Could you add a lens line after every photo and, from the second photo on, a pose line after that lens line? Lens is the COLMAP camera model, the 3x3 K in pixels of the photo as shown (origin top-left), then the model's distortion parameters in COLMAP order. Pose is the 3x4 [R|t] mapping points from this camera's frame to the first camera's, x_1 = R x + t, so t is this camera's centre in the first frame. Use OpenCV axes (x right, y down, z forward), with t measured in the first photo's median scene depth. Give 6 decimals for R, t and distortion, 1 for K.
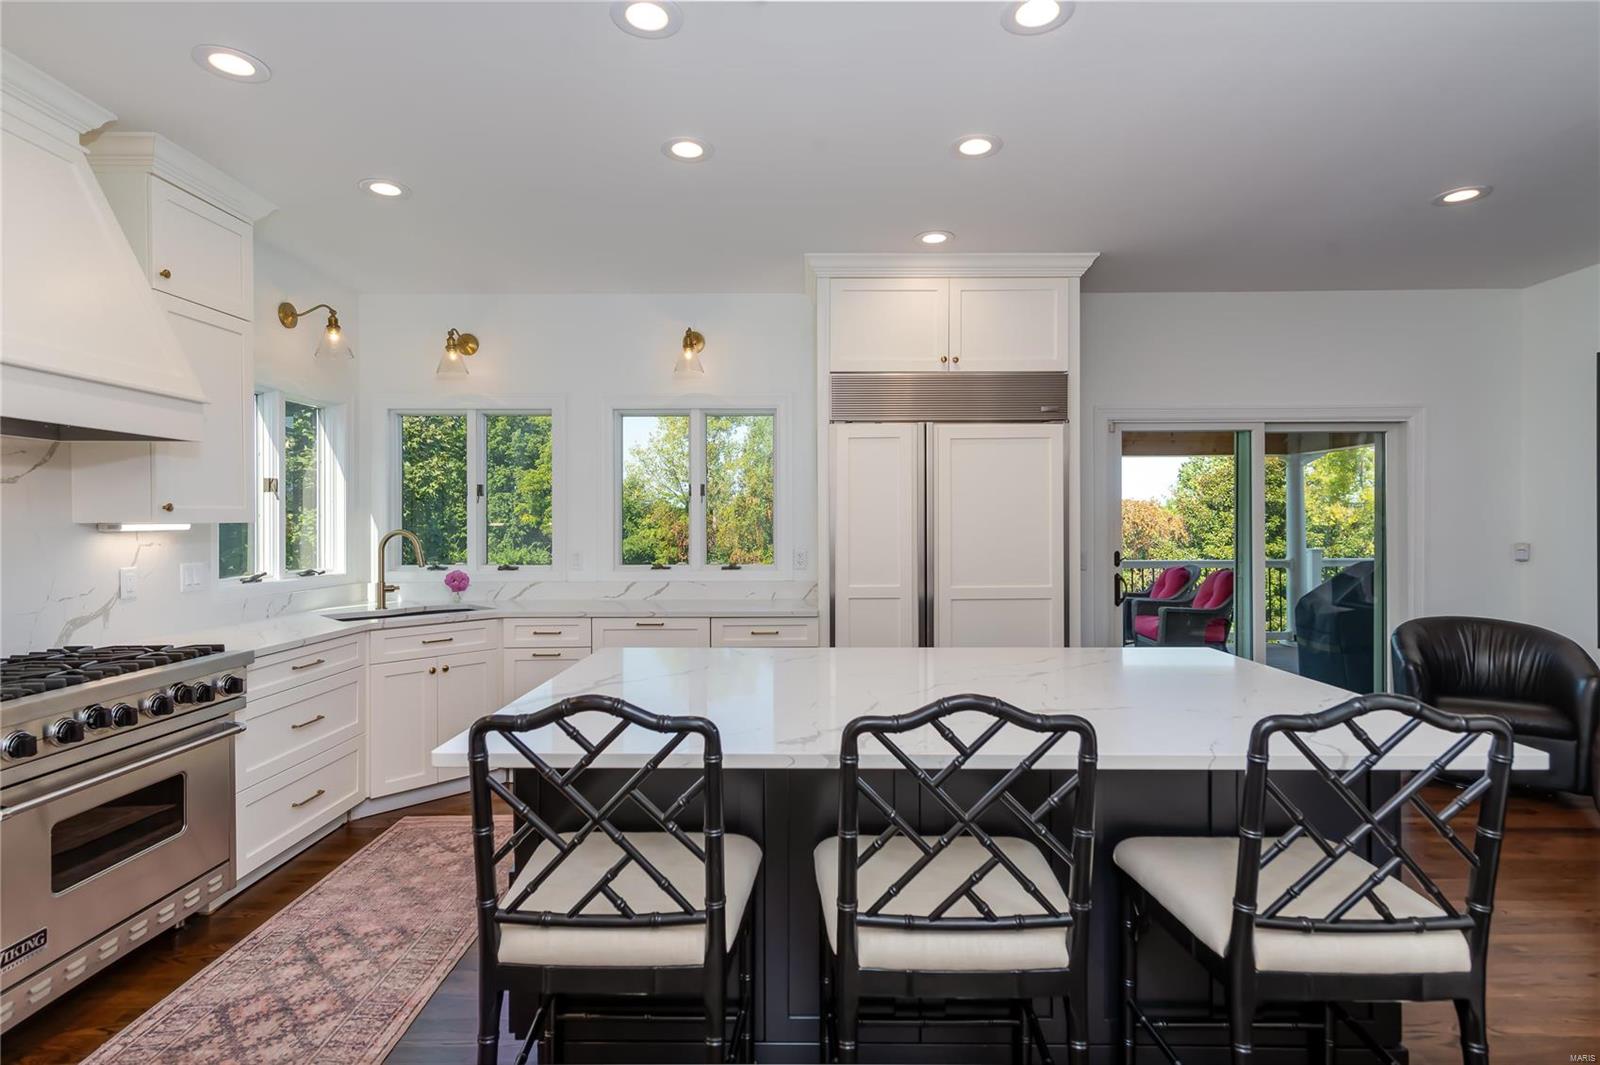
lens RADIAL K [[789.5, 0, 793.7], [0, 789.5, 523.7], [0, 0, 1]] dist [-0.001505, -0.000746]
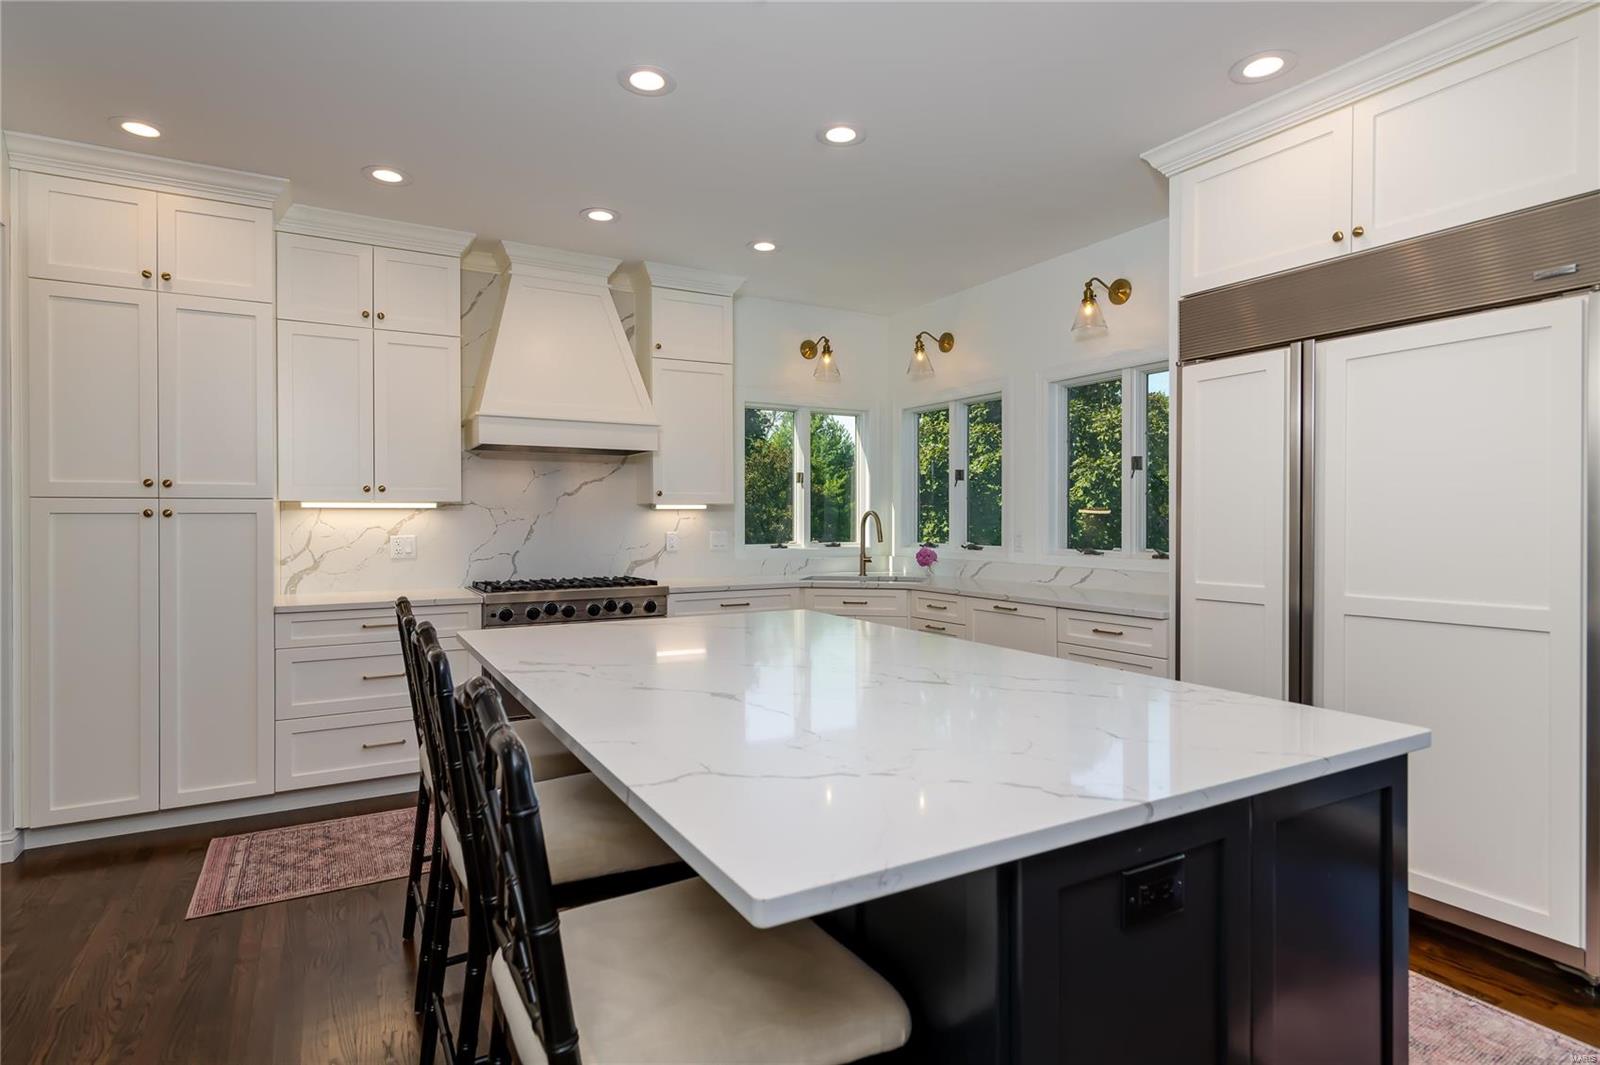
lens RADIAL K [[813.6, 0, 802.3], [0, 813.6, 520.9], [0, 0, 1]] dist [-0.000256, -0.000459]
pose [[0.506199, 0.004685, -0.862404, 0.512772], [-0.002296, 0.999989, 0.004085, 0.018300], [0.862413, -0.000088, 0.506205, 0.281360]]
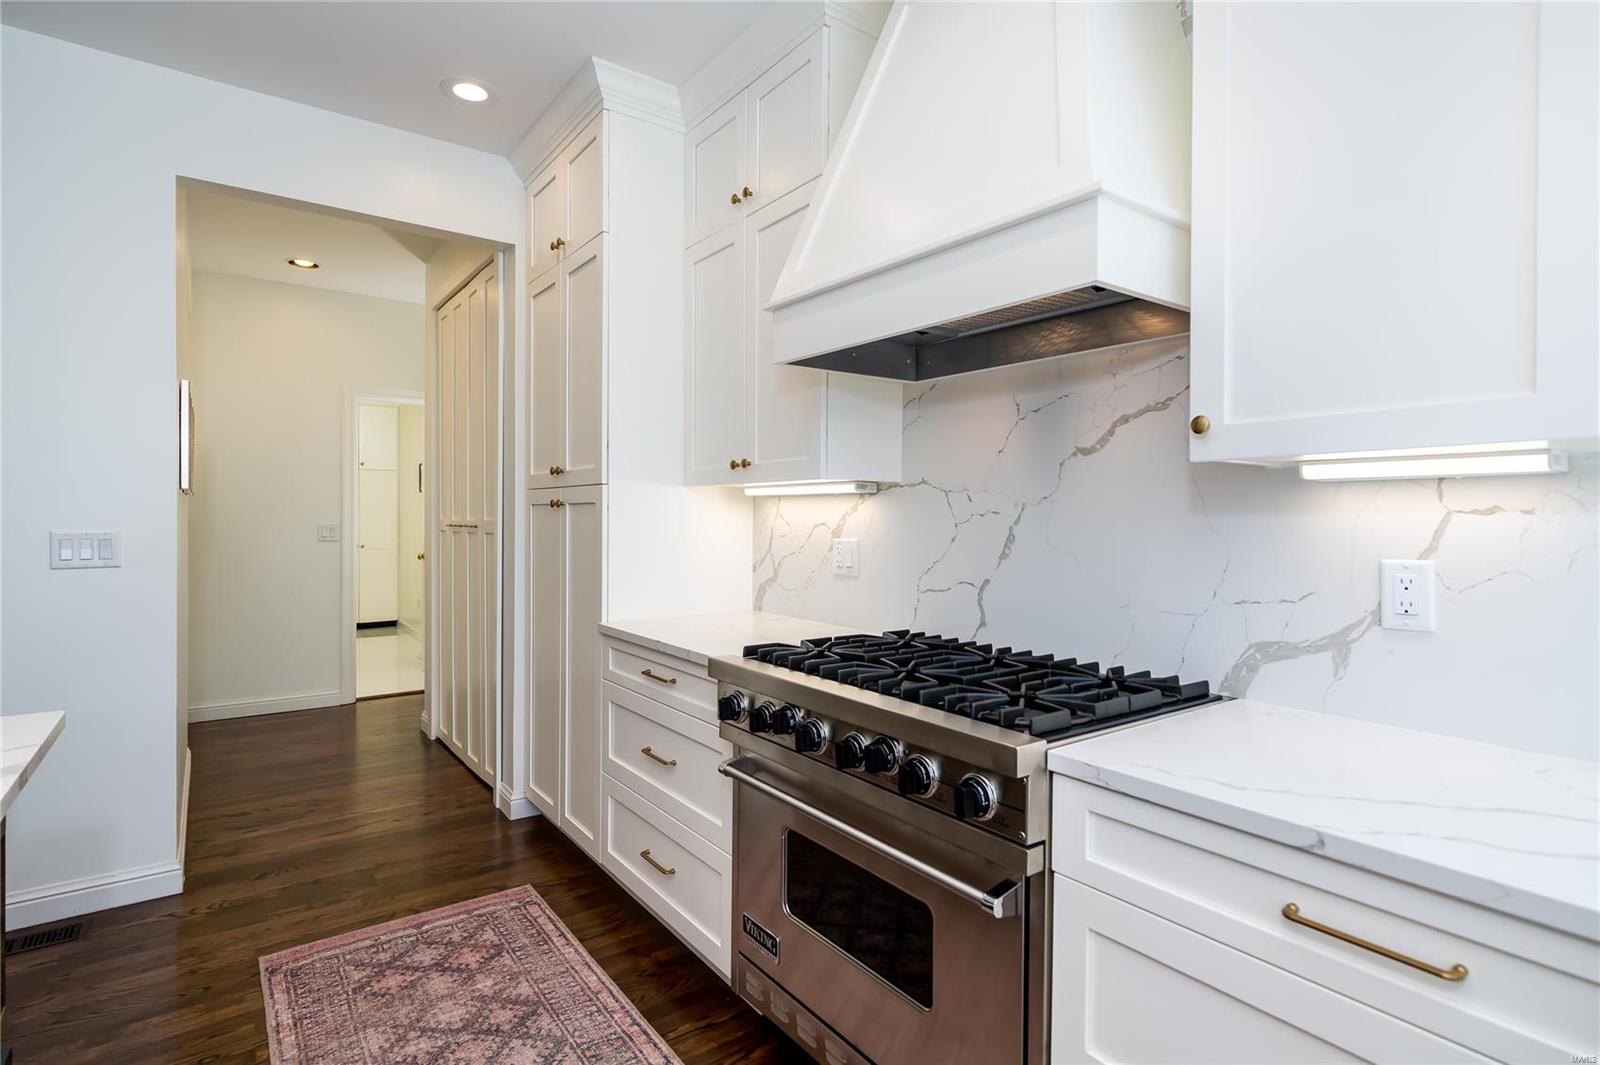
lens RADIAL K [[789.5, 0, 793.7], [0, 789.5, 523.7], [0, 0, 1]] dist [-0.001505, -0.000746]
pose [[-0.795670, 0.006696, -0.605694, -0.213895], [-0.004406, 0.999848, 0.016841, 0.020534], [0.605715, 0.016068, -0.795519, 0.820122]]
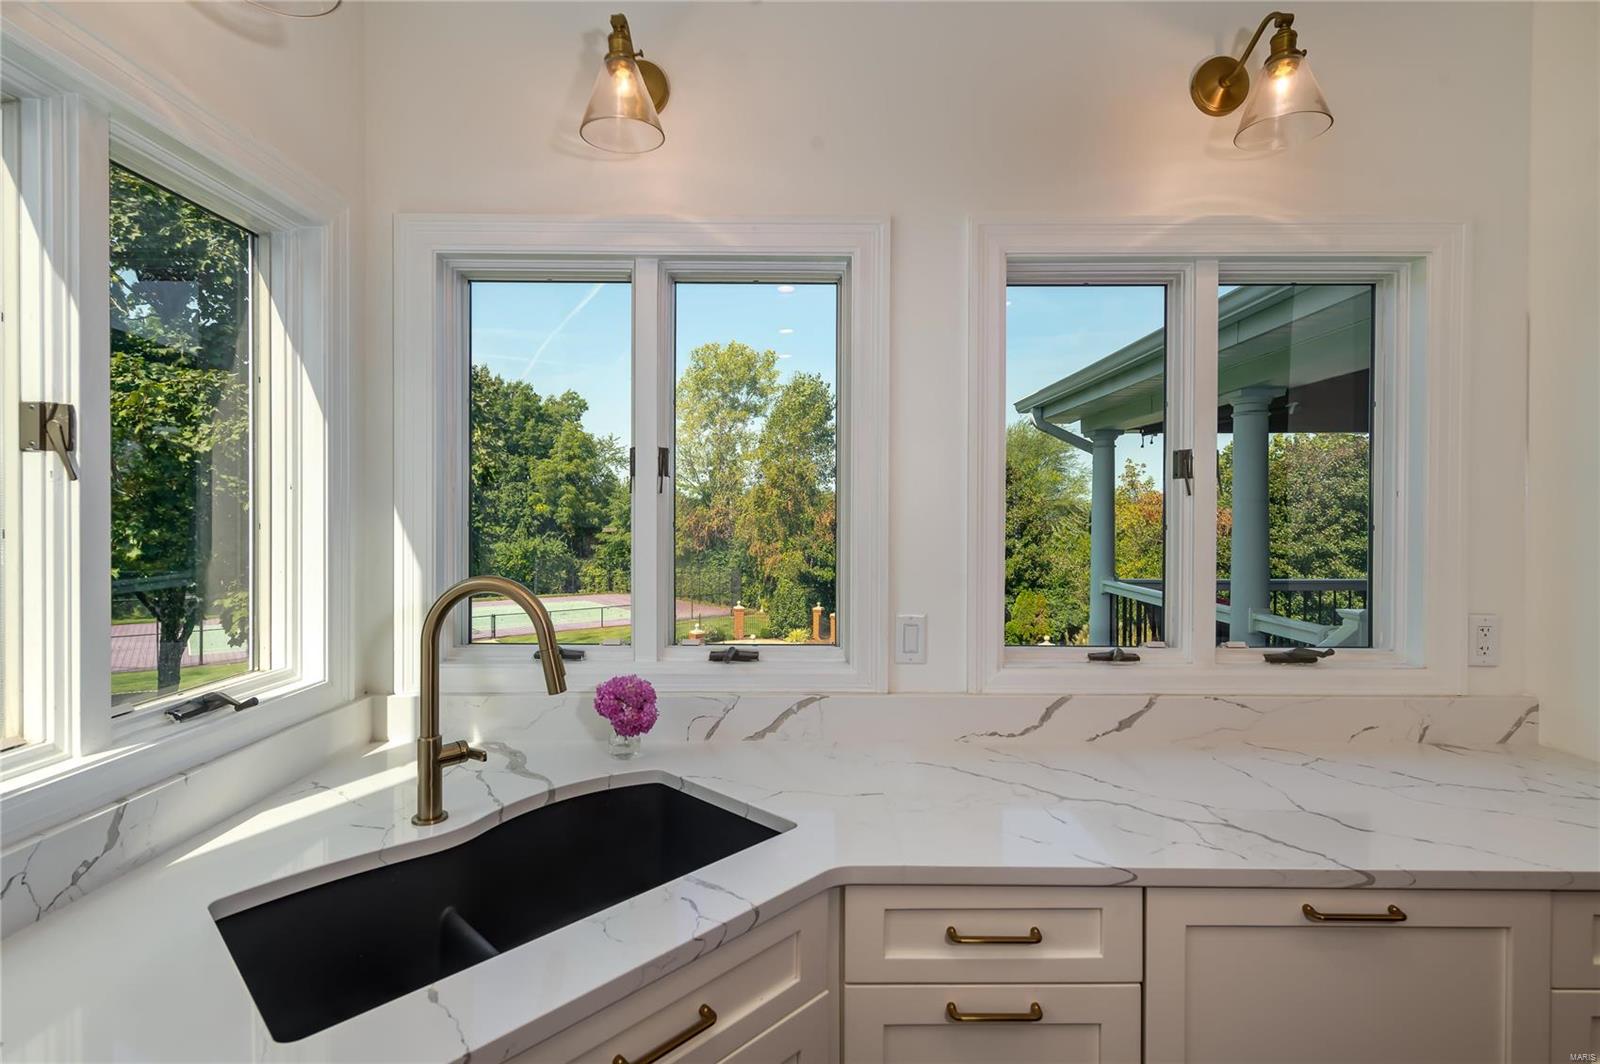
lens RADIAL K [[761.7, 0, 790.3], [0, 761.7, 520.2], [0, 0, 1]] dist [0.002577, 0.000302]
pose [[0.999981, 0.005649, -0.002613, -0.372910], [-0.005628, 0.999952, 0.008068, -0.018103], [0.002658, -0.008053, 0.999964, 0.685885]]
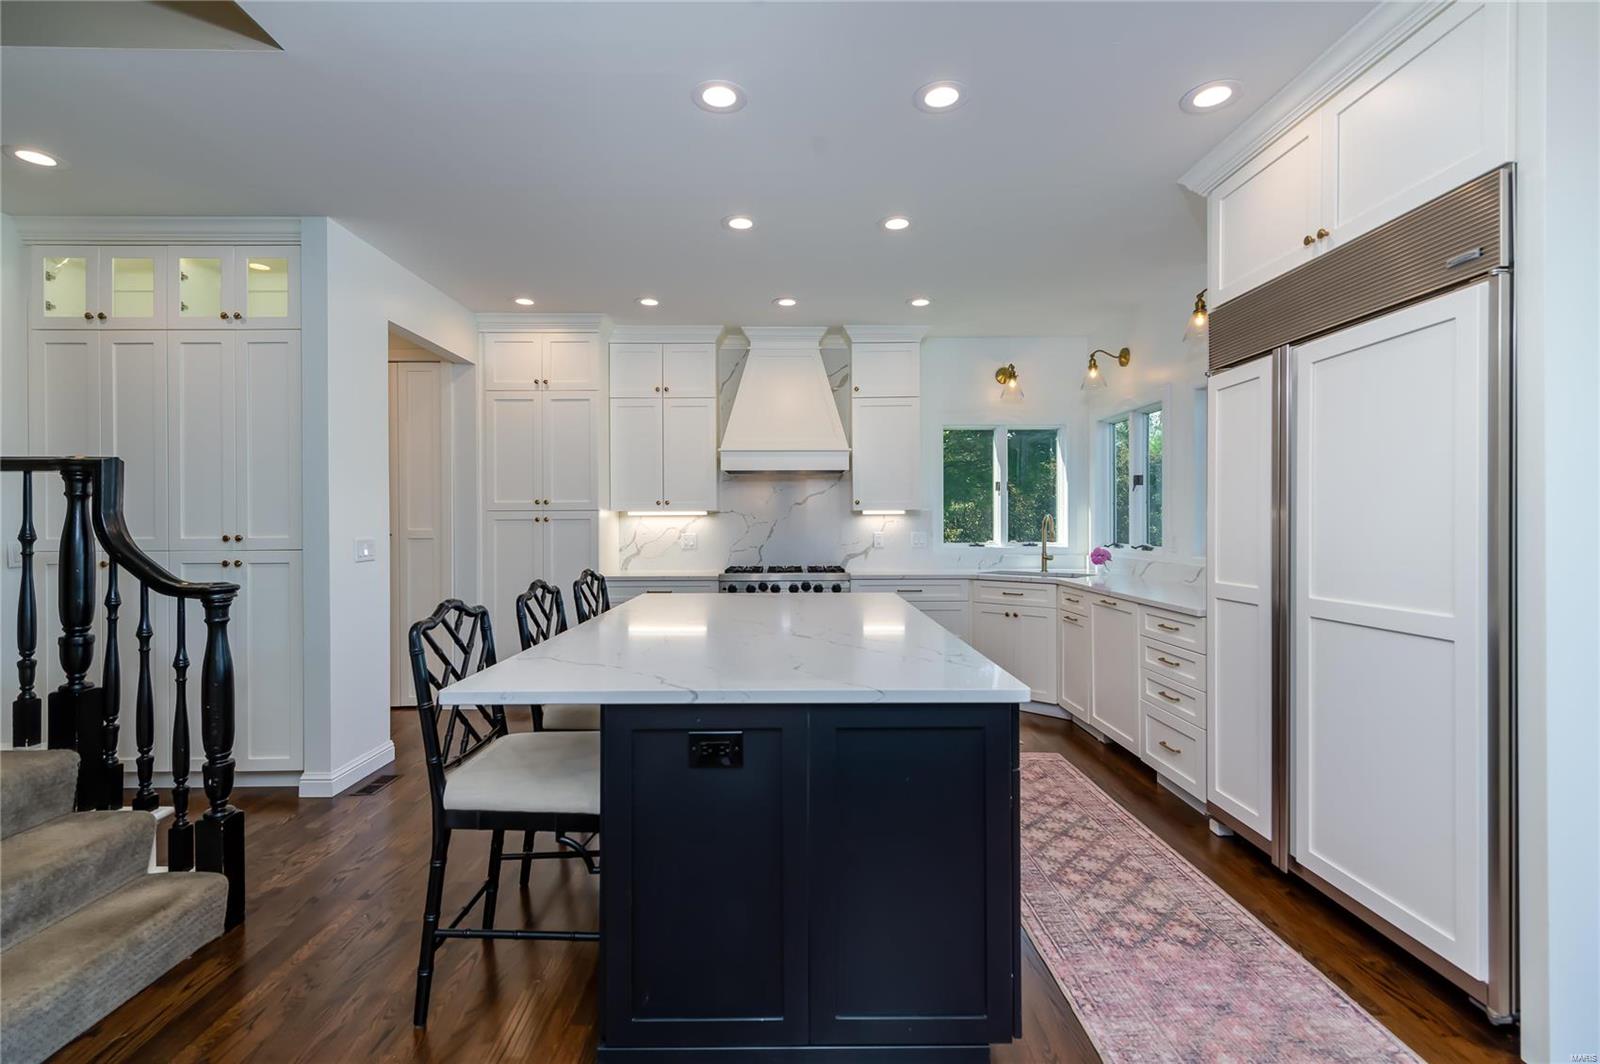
lens RADIAL K [[722.1, 0, 803.5], [0, 722.1, 525.8], [0, 0, 1]] dist [0.000226, -0.000048]
pose [[0.019358, 0.008654, -0.999775, 0.730874], [0.001194, 0.999962, 0.008679, 0.016195], [0.999812, -0.001362, 0.019347, 0.551988]]
